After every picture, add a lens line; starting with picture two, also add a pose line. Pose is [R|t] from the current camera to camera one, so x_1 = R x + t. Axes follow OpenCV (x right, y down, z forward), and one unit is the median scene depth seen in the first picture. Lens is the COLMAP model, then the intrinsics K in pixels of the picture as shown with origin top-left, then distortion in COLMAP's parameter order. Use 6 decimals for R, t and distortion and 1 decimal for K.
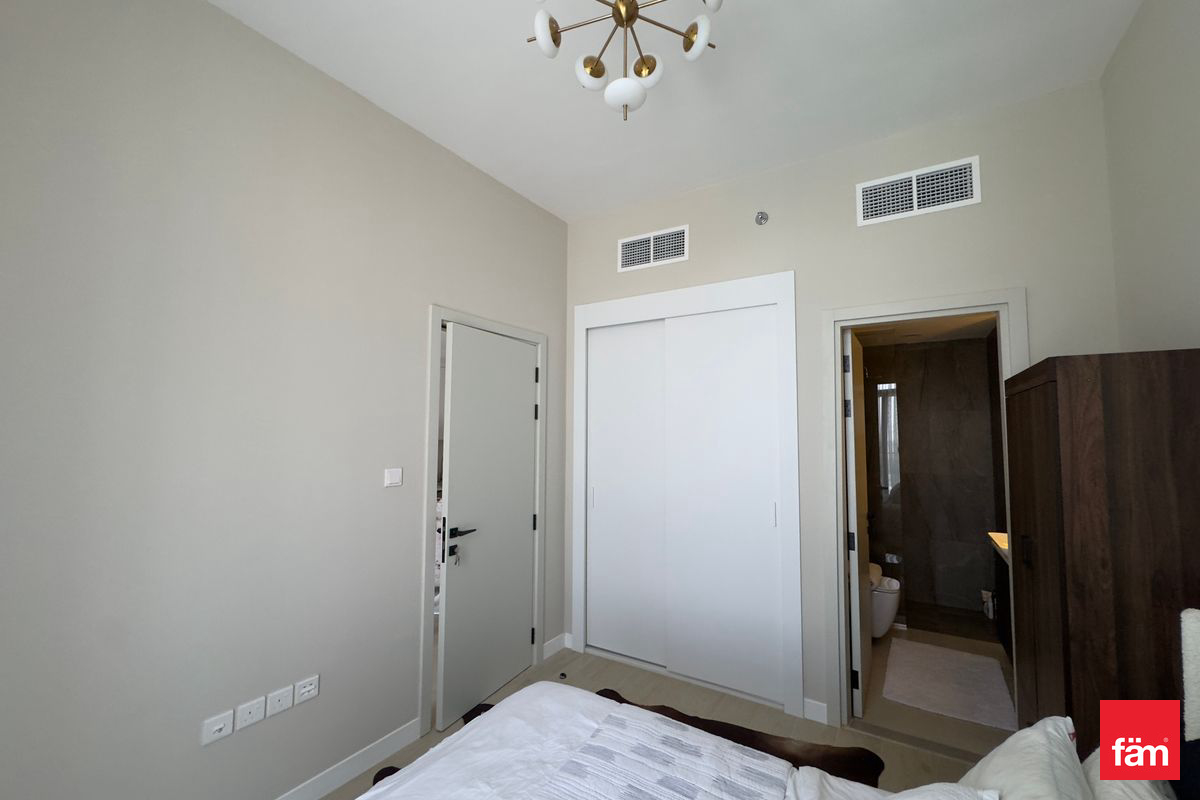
lens RADIAL K [[478.9, 0, 603.3], [0, 478.9, 399.5], [0, 0, 1]] dist [-0.003603, 0.000004]
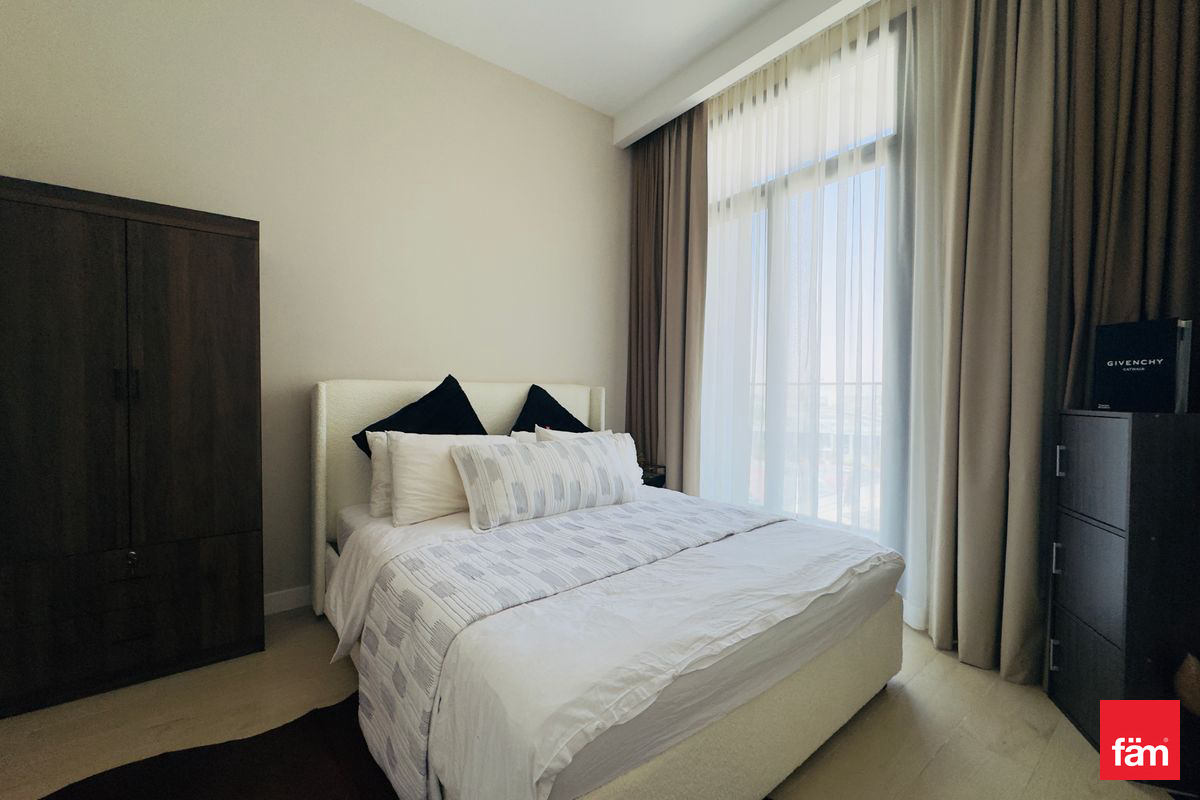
lens RADIAL K [[478.9, 0, 603.3], [0, 478.9, 399.5], [0, 0, 1]] dist [-0.003603, 0.000004]
pose [[-0.940624, -0.015376, 0.339102, -0.239441], [-0.033140, 0.998361, -0.046656, 0.244964], [-0.337829, -0.055124, -0.939592, 1.067954]]
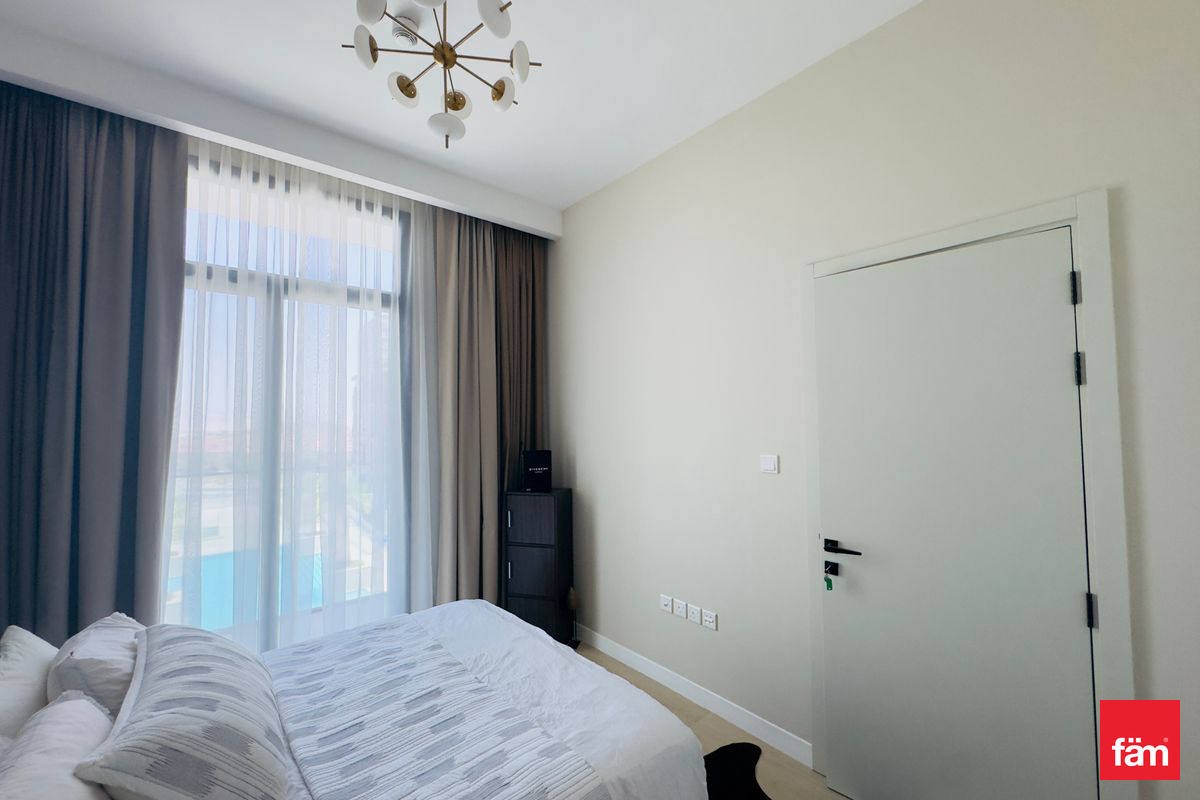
lens RADIAL K [[478.9, 0, 603.3], [0, 478.9, 399.5], [0, 0, 1]] dist [-0.003603, 0.000004]
pose [[-0.296689, -0.041515, -0.954071, 0.539126], [0.072955, 0.995150, -0.065990, 0.065240], [0.952183, -0.089183, -0.292221, 0.879935]]
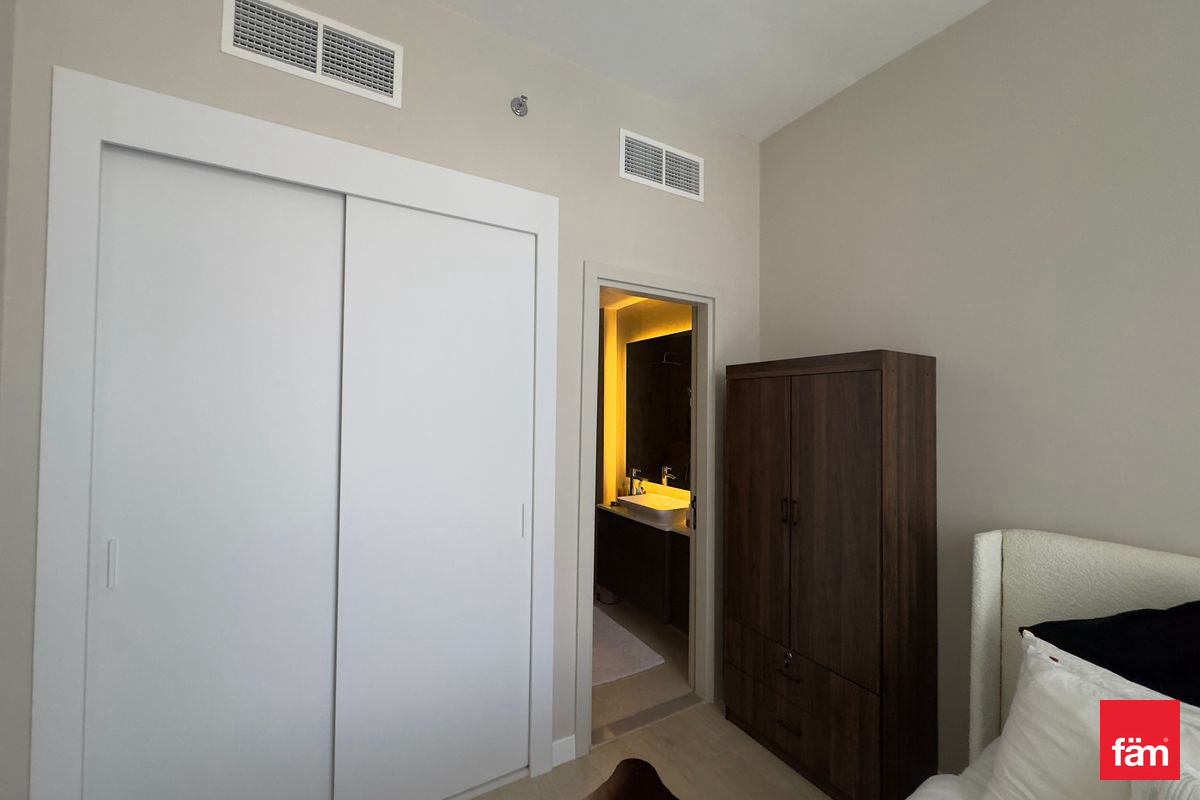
lens RADIAL K [[478.9, 0, 603.3], [0, 478.9, 399.5], [0, 0, 1]] dist [-0.003603, 0.000004]
pose [[0.454663, 0.022764, 0.890373, -0.257788], [-0.068806, 0.997584, 0.009631, 0.041757], [-0.888002, -0.065641, 0.455130, 0.597431]]
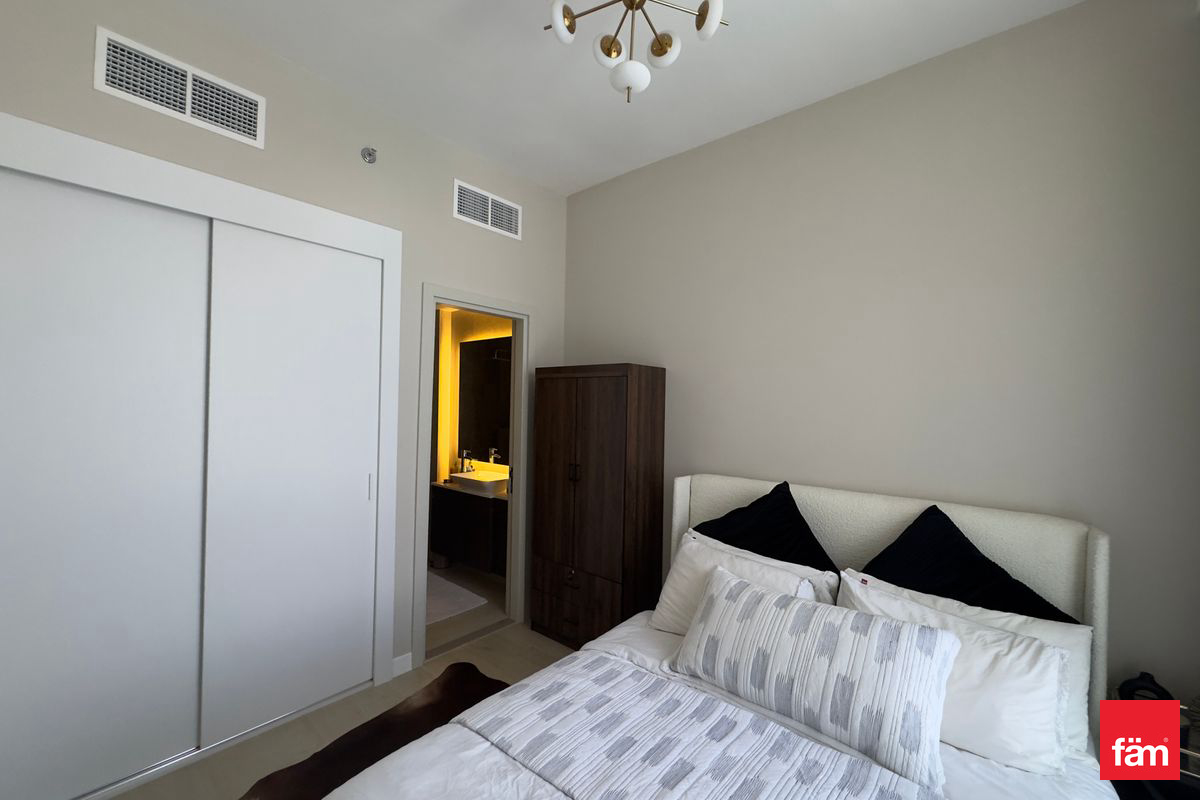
lens RADIAL K [[478.9, 0, 603.3], [0, 478.9, 399.5], [0, 0, 1]] dist [-0.003603, 0.000004]
pose [[0.140019, 0.008378, 0.990113, -0.525437], [-0.084900, 0.996383, 0.003575, 0.031146], [-0.986502, -0.084562, 0.140224, 0.458809]]
